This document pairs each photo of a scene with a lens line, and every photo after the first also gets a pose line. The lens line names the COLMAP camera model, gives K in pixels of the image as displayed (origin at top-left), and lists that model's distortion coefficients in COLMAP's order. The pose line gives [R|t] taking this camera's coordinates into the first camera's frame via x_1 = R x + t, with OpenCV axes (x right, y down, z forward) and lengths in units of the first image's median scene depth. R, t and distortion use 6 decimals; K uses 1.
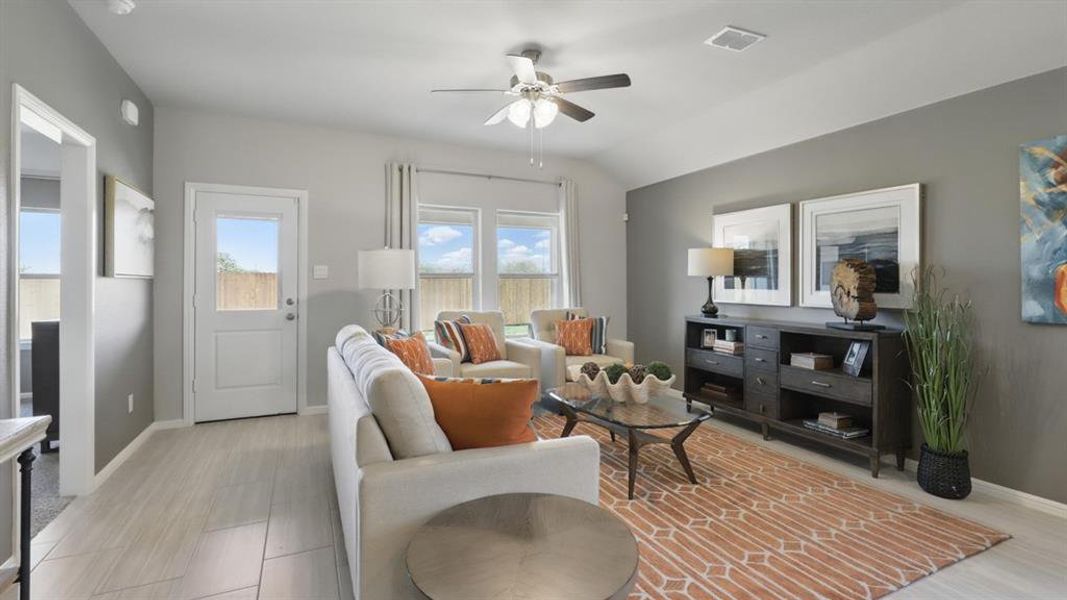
lens RADIAL K [[487.0, 0, 536.4], [0, 487.0, 279.7], [0, 0, 1]] dist [-0.001298, 0.000732]
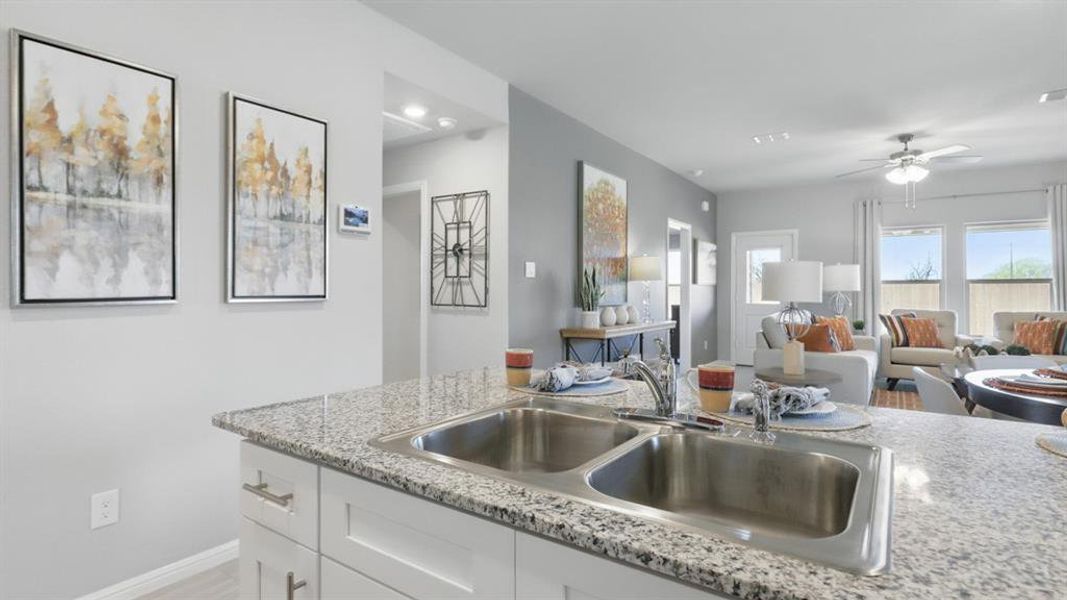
lens RADIAL K [[523.2, 0, 532.7], [0, 523.2, 291.3], [0, 0, 1]] dist [0.002189, -0.000451]
pose [[0.493535, 0.001077, -0.869725, 0.631119], [0.000609, 0.999999, 0.001584, 0.016430], [0.869726, -0.001311, 0.493534, -0.631471]]
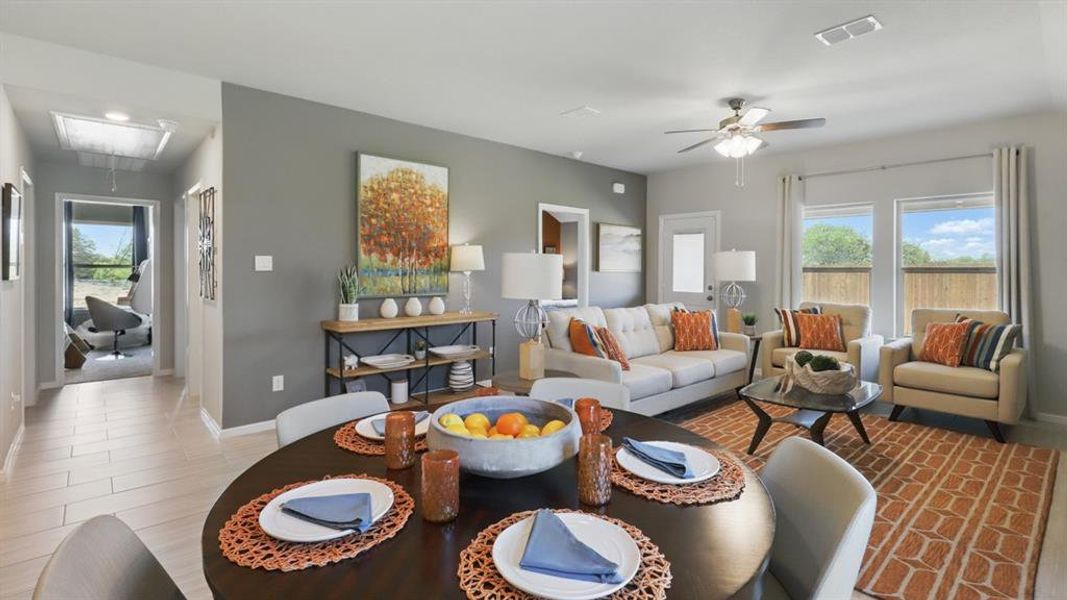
lens RADIAL K [[487.0, 0, 530.4], [0, 487.0, 278.8], [0, 0, 1]] dist [-0.001298, 0.000732]
pose [[0.277553, 0.019829, -0.960506, 0.810407], [-0.001399, 0.999794, 0.020236, -0.012216], [0.960709, -0.004273, 0.277524, 0.081526]]
